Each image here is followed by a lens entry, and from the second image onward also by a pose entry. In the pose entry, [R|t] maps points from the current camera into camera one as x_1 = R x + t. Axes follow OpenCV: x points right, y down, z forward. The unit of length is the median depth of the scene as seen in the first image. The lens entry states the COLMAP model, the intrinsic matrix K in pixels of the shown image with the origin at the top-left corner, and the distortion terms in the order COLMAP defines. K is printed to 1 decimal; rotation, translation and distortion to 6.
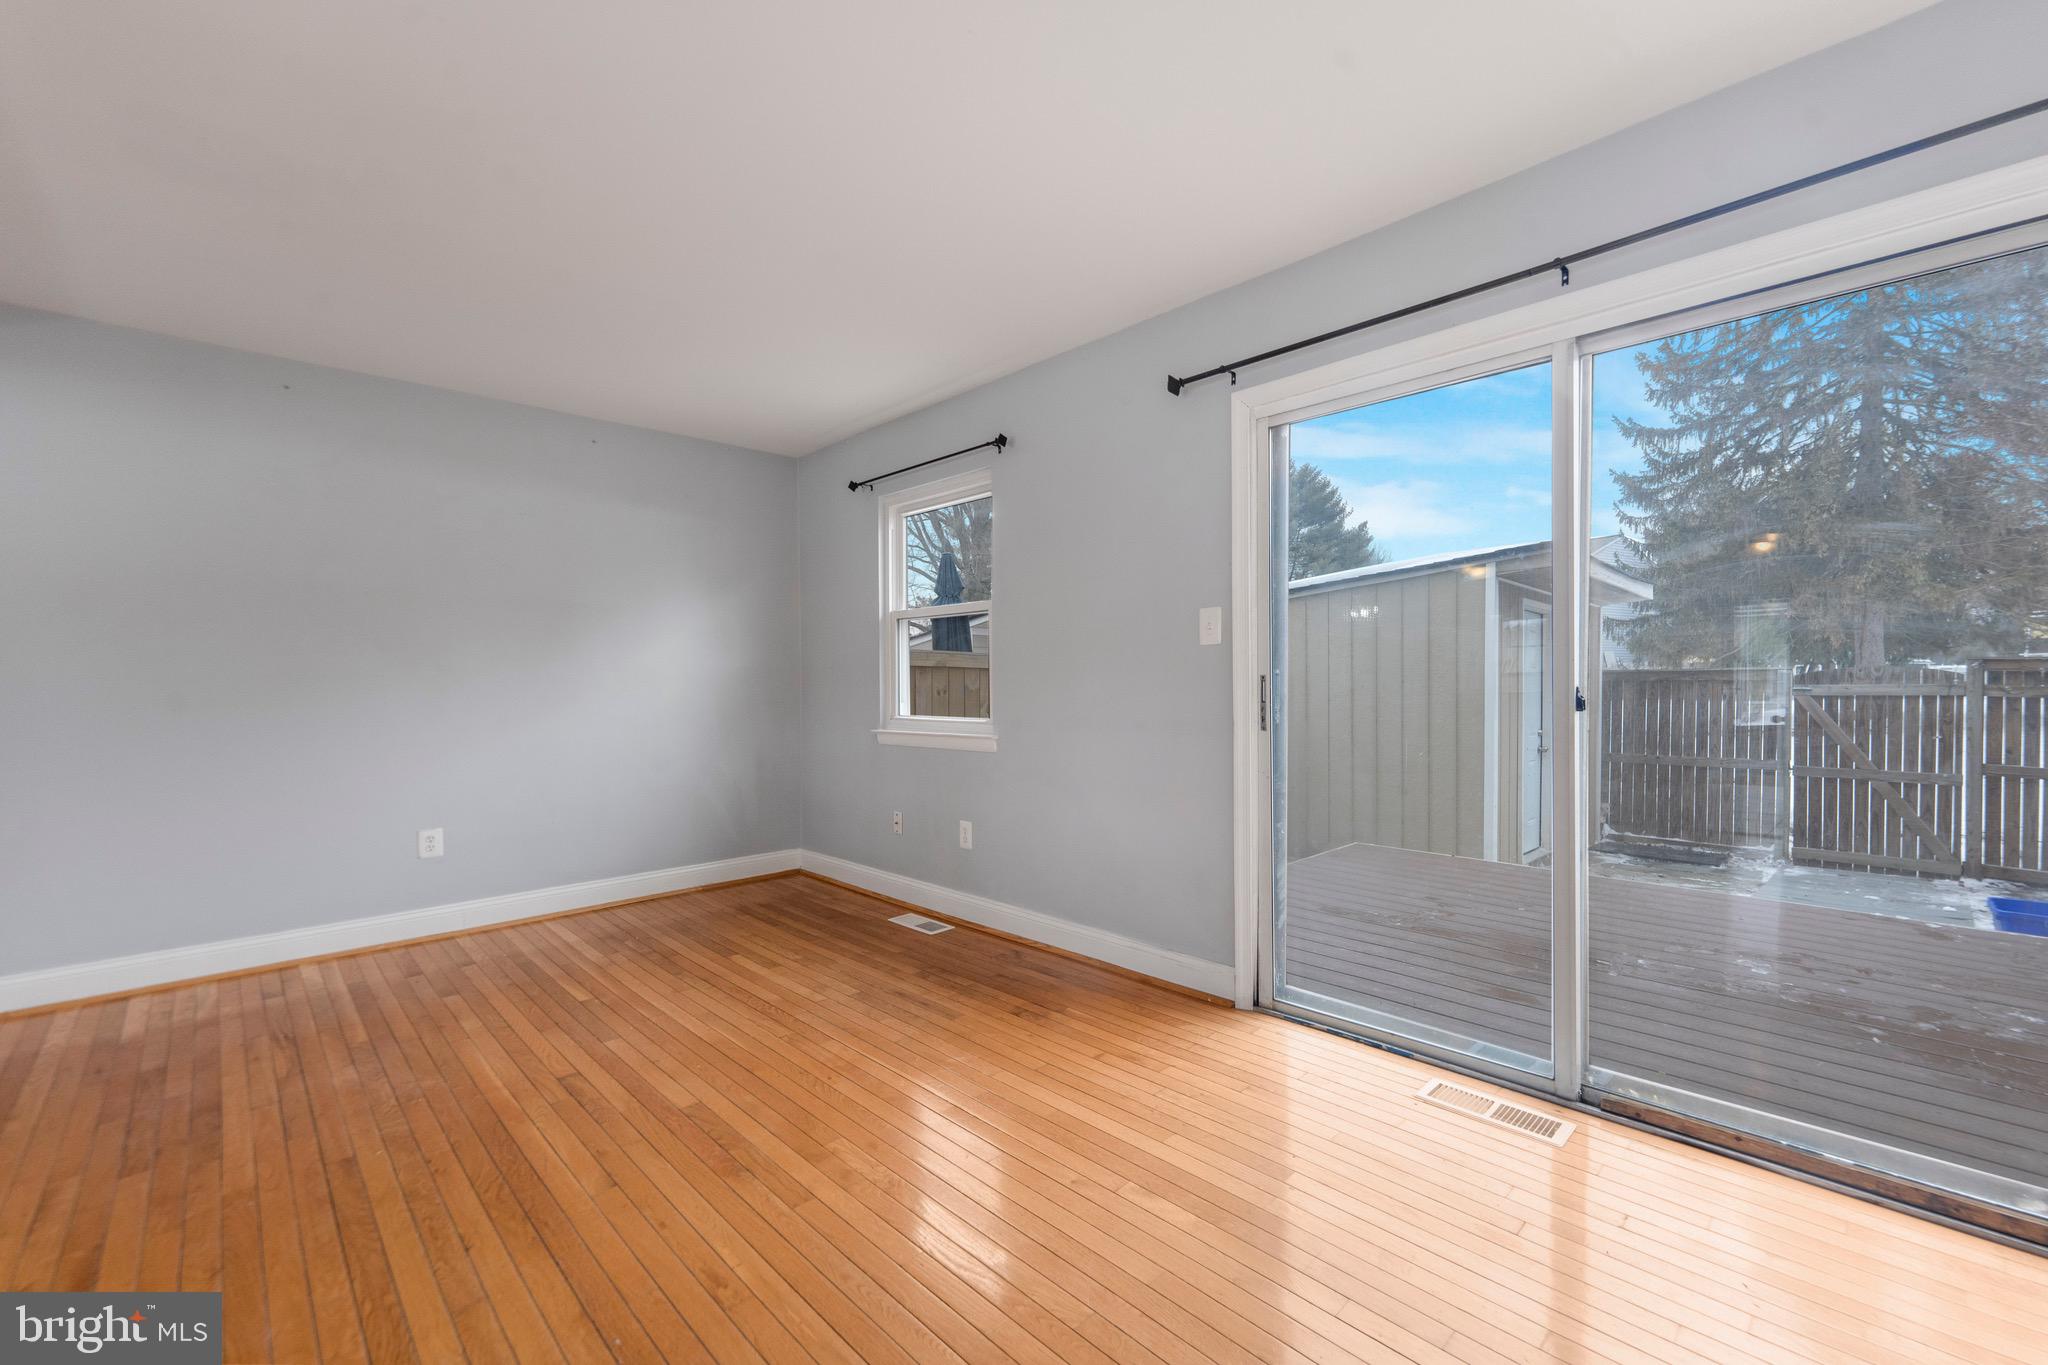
lens RADIAL K [[840.1, 0, 1044.8], [0, 840.1, 699.3], [0, 0, 1]] dist [0.004117, -0.000163]
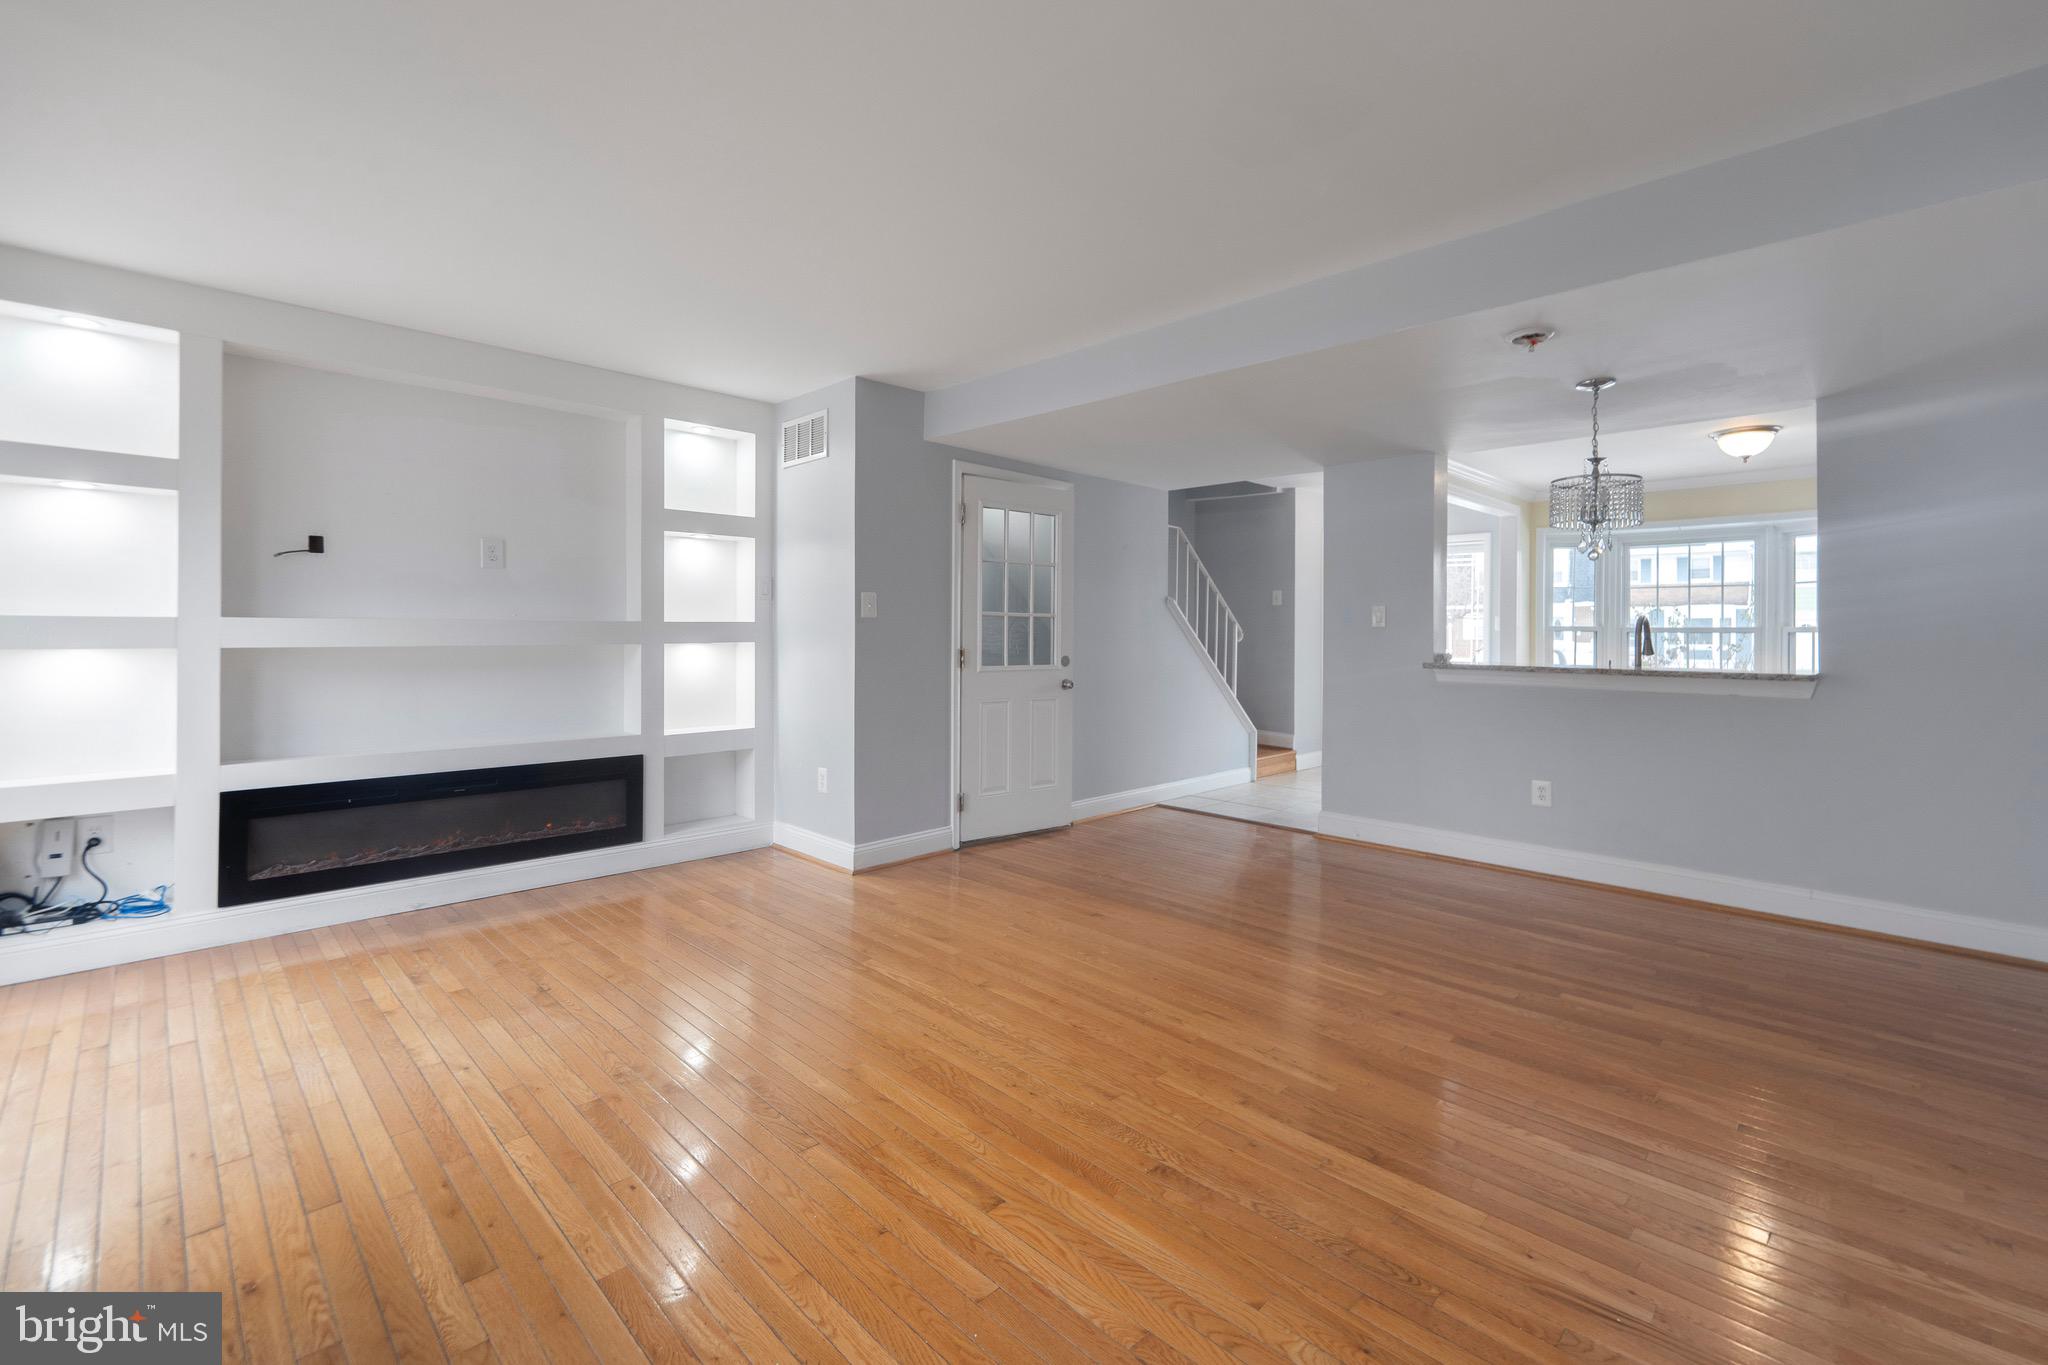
lens RADIAL K [[878.4, 0, 1056.6], [0, 878.4, 629.0], [0, 0, 1]] dist [0.003159, 0.000306]
pose [[-0.999558, 0.001112, -0.029694, -0.214972], [0.000727, 0.999916, 0.012973, -0.021359], [0.029705, 0.012946, -0.999475, 0.629801]]
